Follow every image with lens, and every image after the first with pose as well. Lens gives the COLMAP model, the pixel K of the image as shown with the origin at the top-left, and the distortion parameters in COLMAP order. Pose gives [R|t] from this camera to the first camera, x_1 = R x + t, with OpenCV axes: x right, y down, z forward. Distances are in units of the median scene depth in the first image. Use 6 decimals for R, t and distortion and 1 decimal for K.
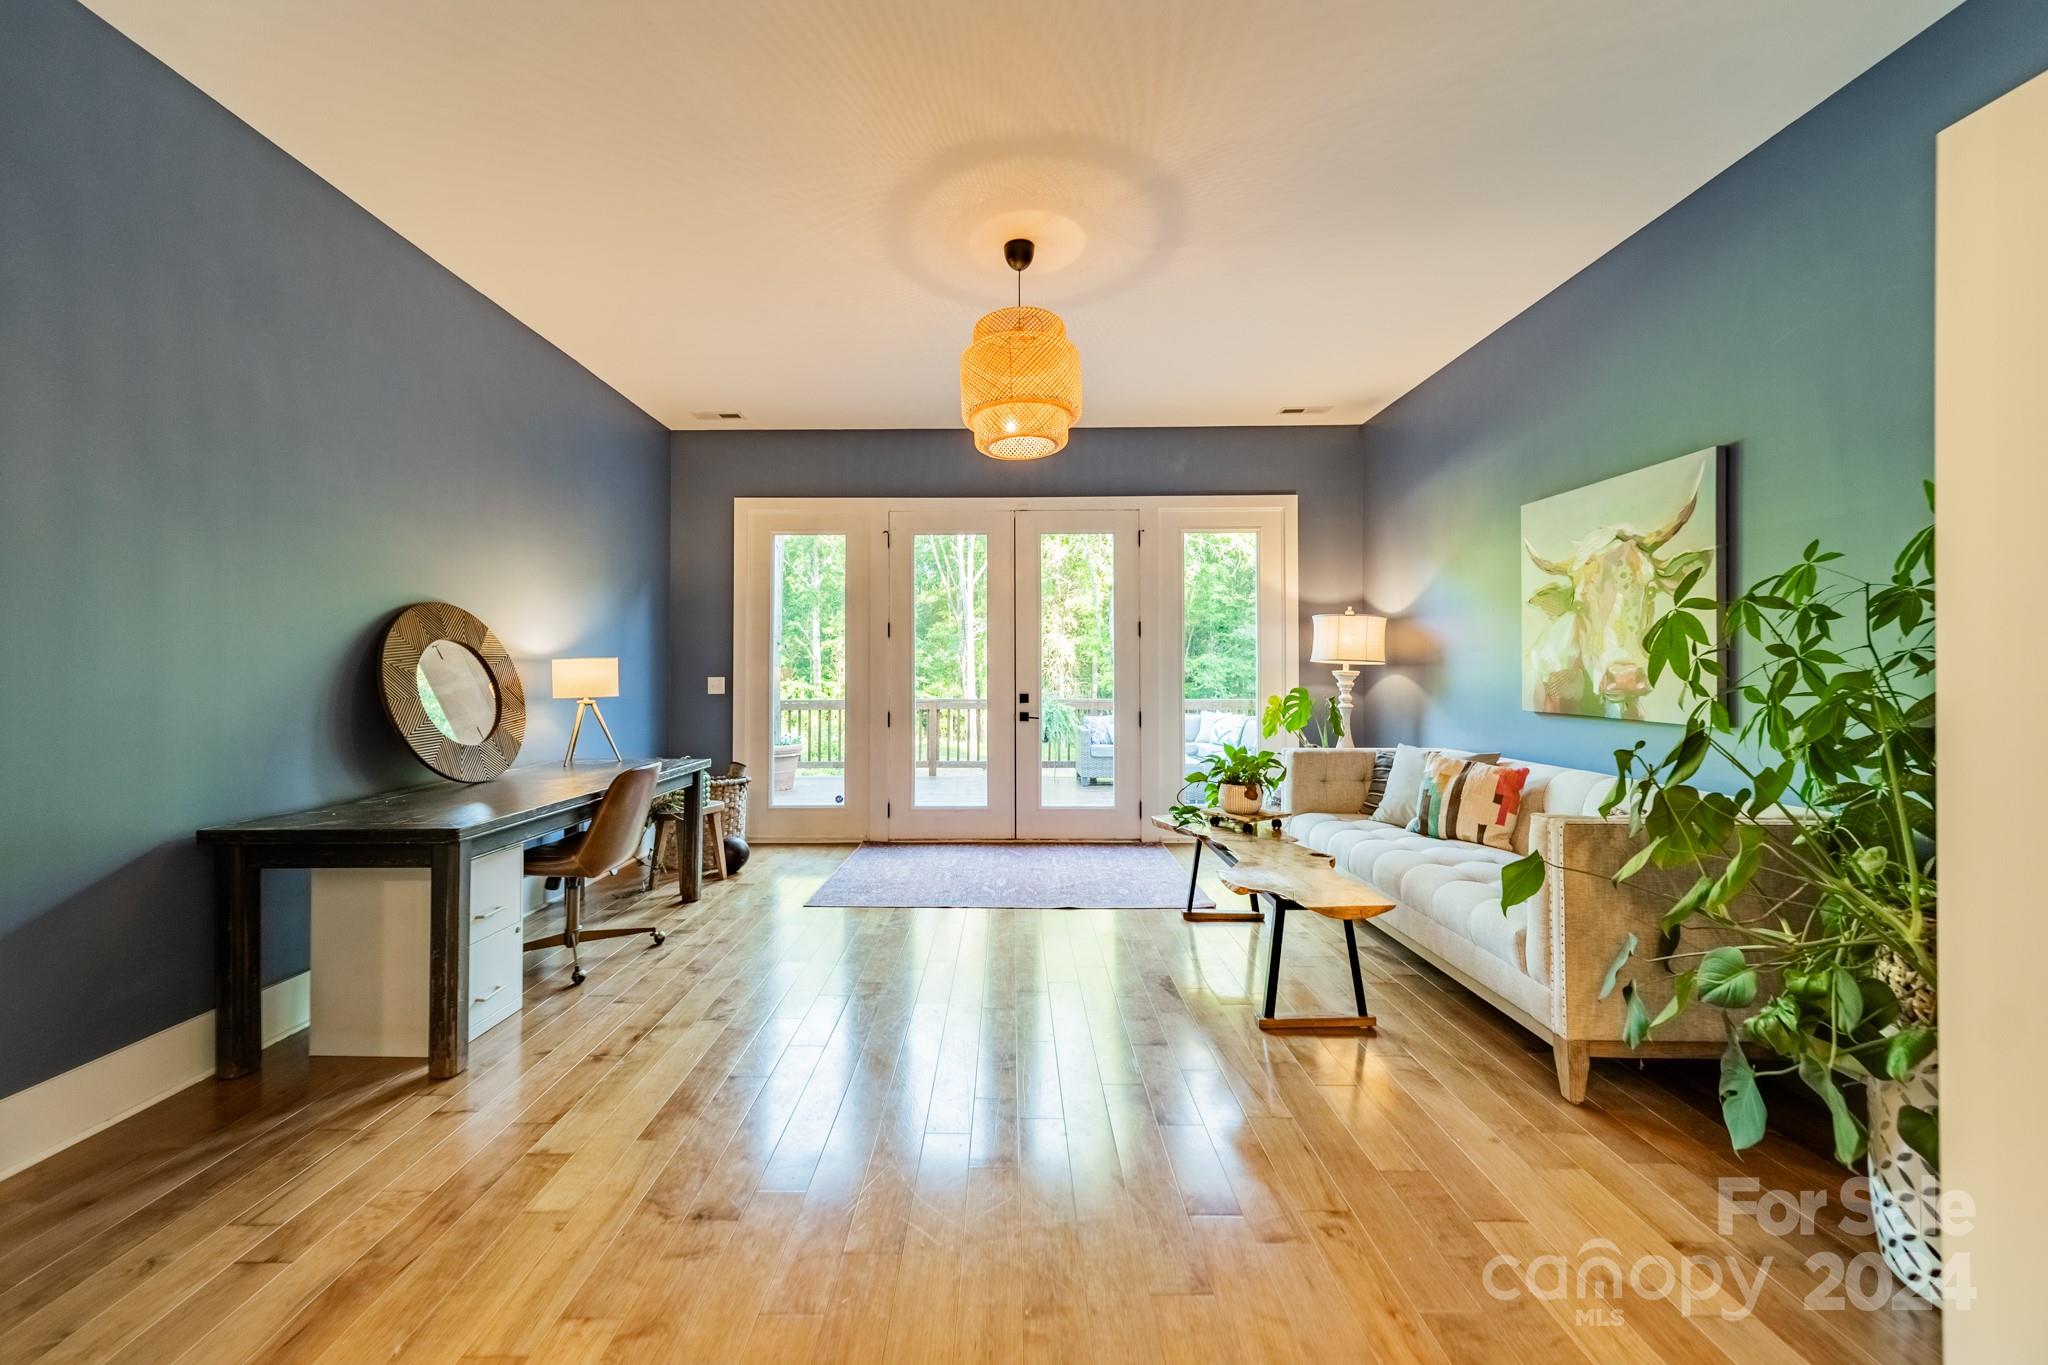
lens RADIAL K [[727.1, 0, 1015.9], [0, 727.1, 672.7], [0, 0, 1]] dist [0.007932, -0.000440]
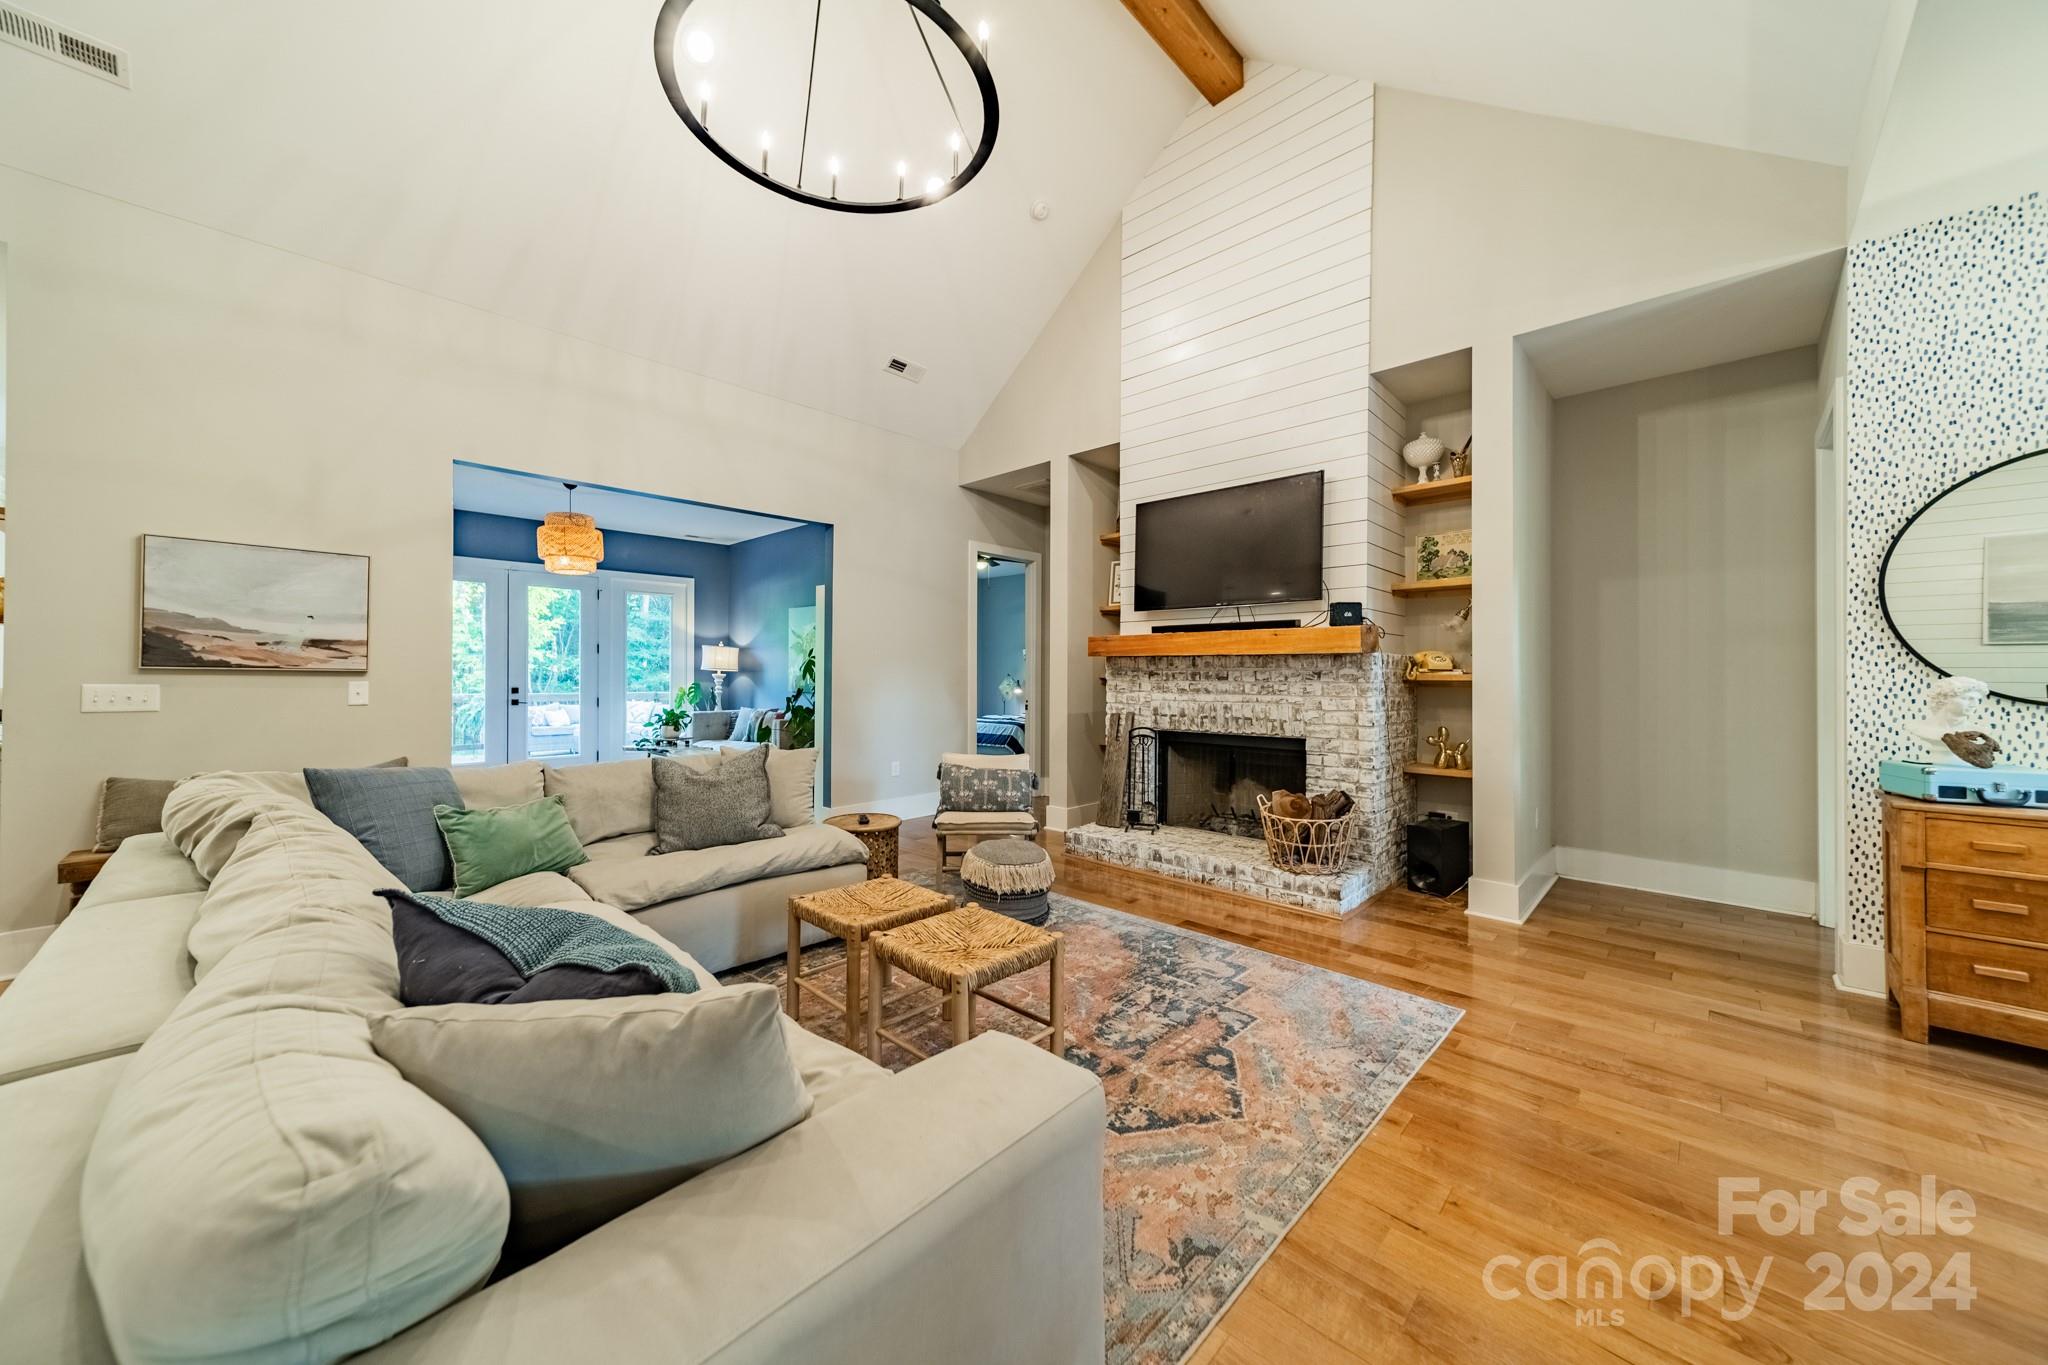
lens RADIAL K [[727.1, 0, 1027.4], [0, 727.1, 675.6], [0, 0, 1]] dist [0.007932, -0.000440]
pose [[0.684630, 0.003221, 0.728884, -0.433316], [-0.006694, 0.999976, 0.001869, -0.008582], [-0.728860, -0.006159, 0.684635, -1.007820]]
